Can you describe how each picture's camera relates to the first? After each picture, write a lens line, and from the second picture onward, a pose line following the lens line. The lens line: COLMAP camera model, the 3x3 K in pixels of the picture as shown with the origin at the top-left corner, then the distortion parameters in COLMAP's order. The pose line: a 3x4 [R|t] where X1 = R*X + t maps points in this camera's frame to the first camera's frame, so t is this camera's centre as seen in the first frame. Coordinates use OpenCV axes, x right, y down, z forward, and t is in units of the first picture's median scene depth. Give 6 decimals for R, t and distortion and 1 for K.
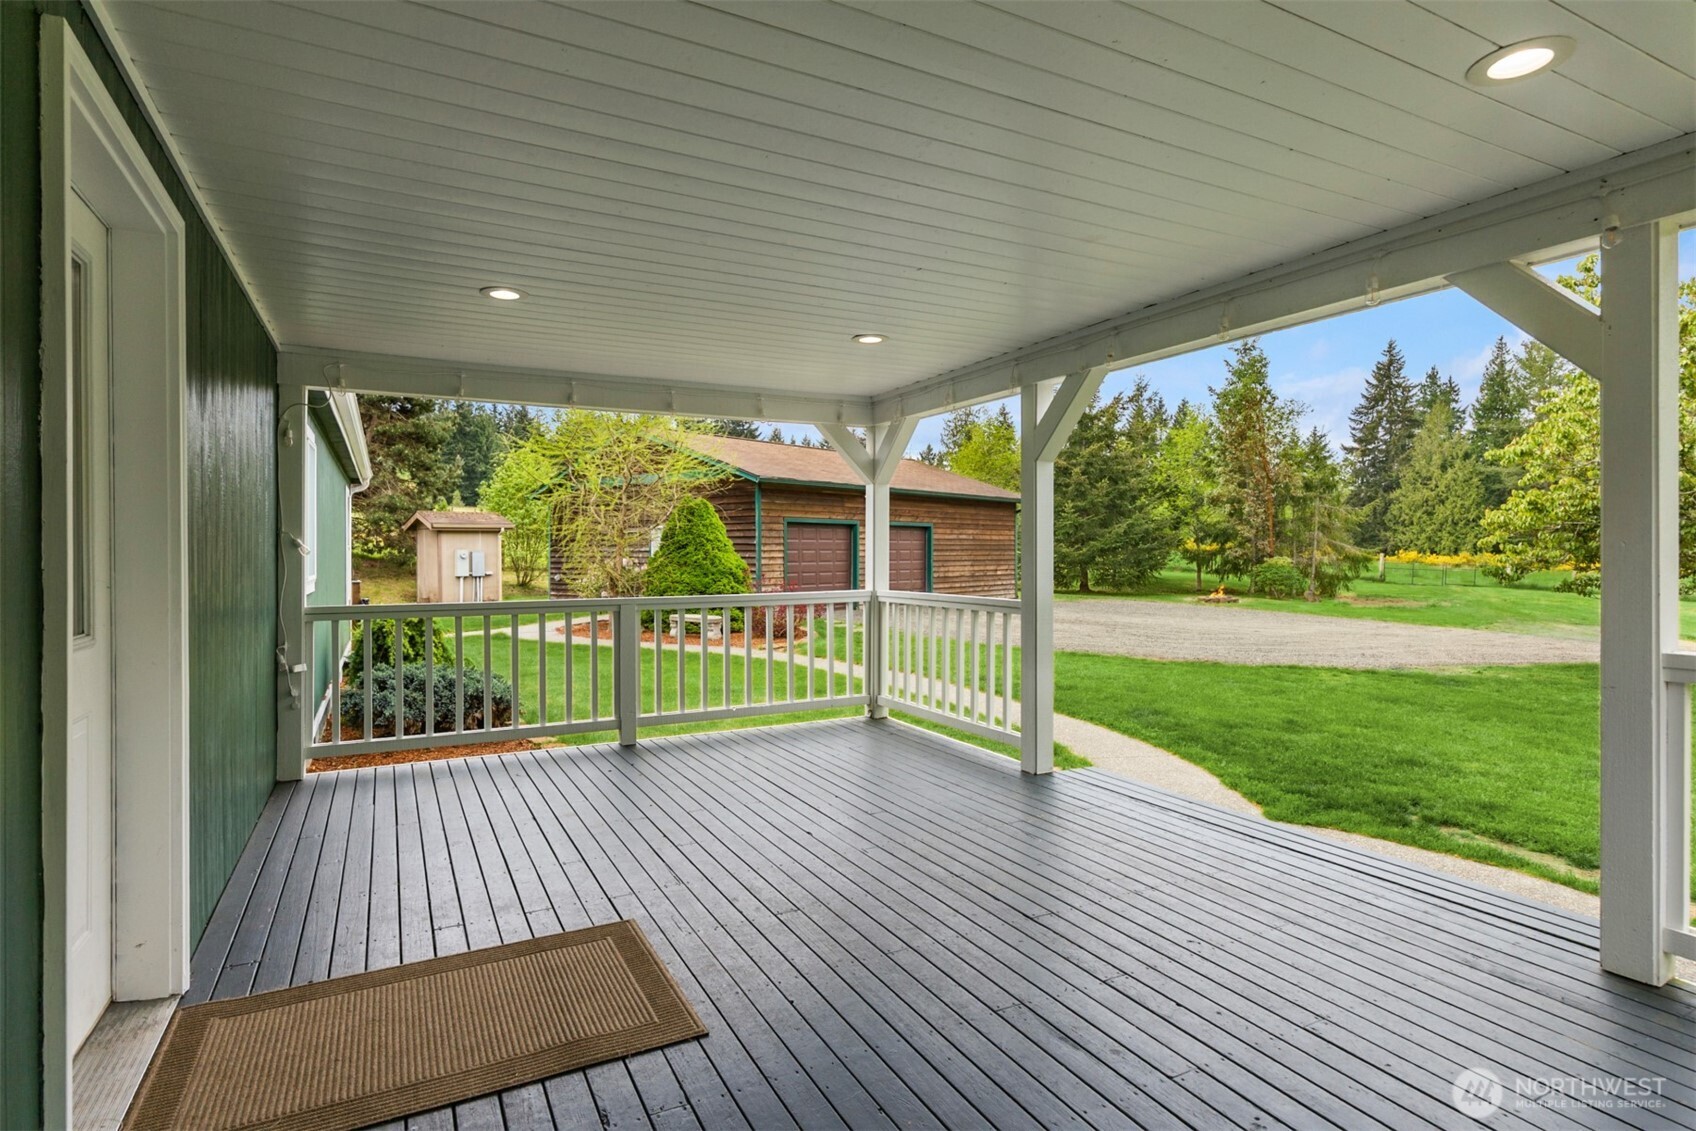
lens RADIAL K [[872.2, 0, 845.6], [0, 872.2, 554.6], [0, 0, 1]] dist [-0.002623, -0.000100]
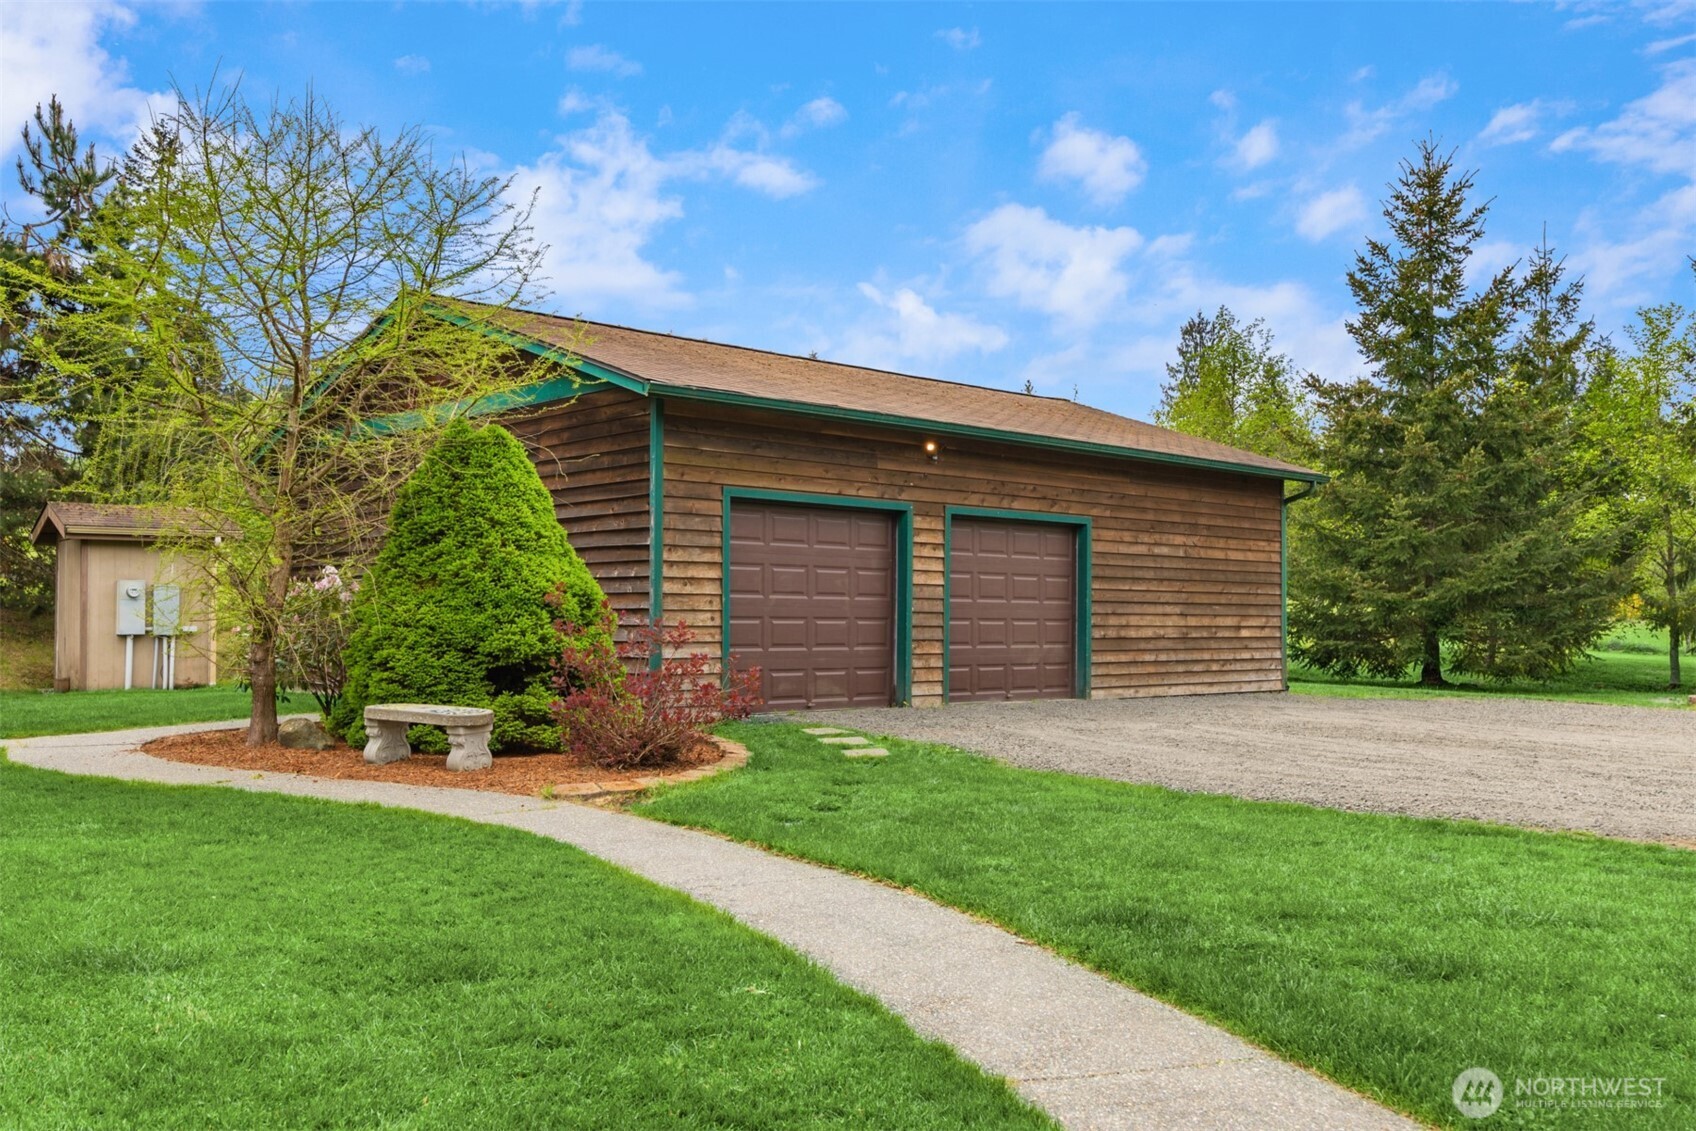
lens RADIAL K [[1553.9, 0, 849.0], [0, 1553.9, 569.4], [0, 0, 1]] dist [0.011523, 0.000000]
pose [[0.996389, 0.003649, -0.084833, 0.039008], [-0.006595, 0.999384, -0.034478, 0.016875], [0.084655, 0.034913, 0.995798, 0.175066]]
